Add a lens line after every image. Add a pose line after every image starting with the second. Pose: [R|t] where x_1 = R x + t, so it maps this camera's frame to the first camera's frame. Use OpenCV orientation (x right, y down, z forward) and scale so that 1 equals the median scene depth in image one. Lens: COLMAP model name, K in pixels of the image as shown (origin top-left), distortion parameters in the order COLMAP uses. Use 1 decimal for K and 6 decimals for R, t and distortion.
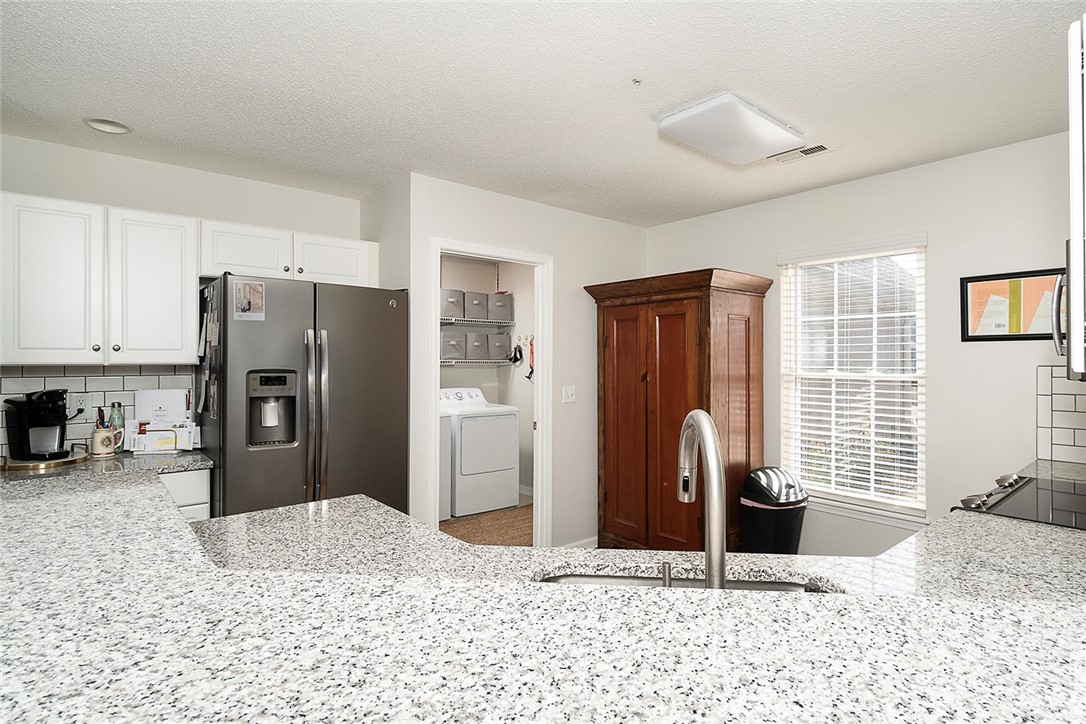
lens RADIAL K [[552.3, 0, 543.9], [0, 552.3, 360.4], [0, 0, 1]] dist [-0.006306, -0.000415]
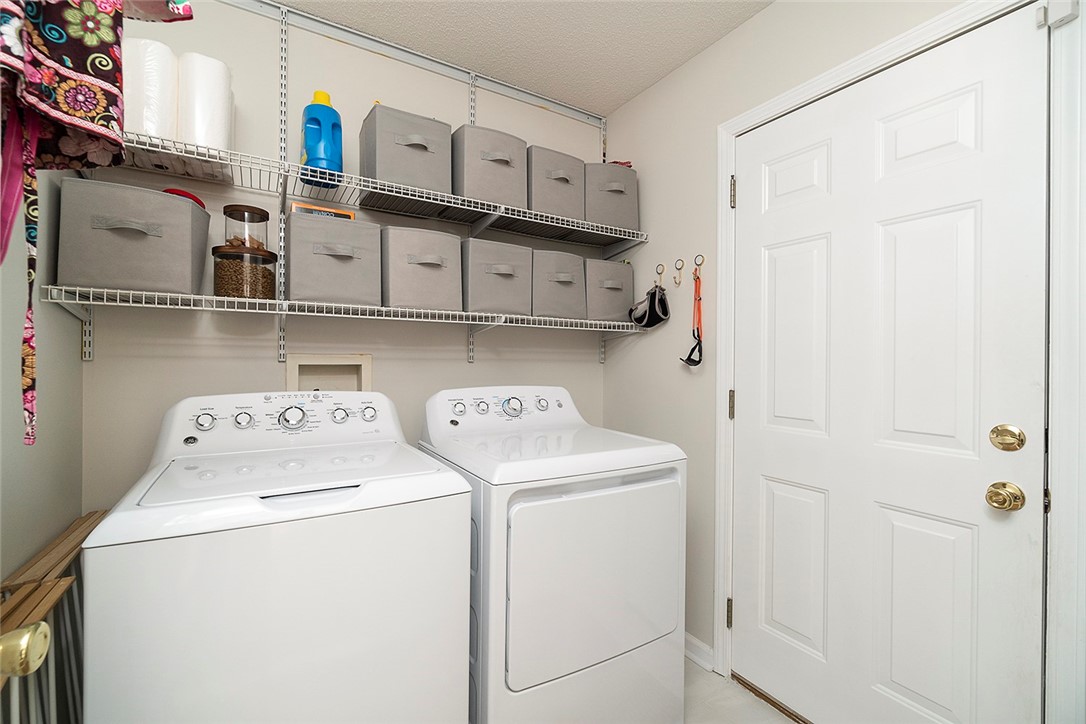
lens RADIAL K [[471.0, 0, 542.1], [0, 471.0, 362.9], [0, 0, 1]] dist [-0.001360, -0.000014]
pose [[0.988342, 0.006828, -0.152095, -0.079048], [-0.005334, 0.999933, 0.010225, 0.028318], [0.152155, -0.009295, 0.988313, 0.636342]]
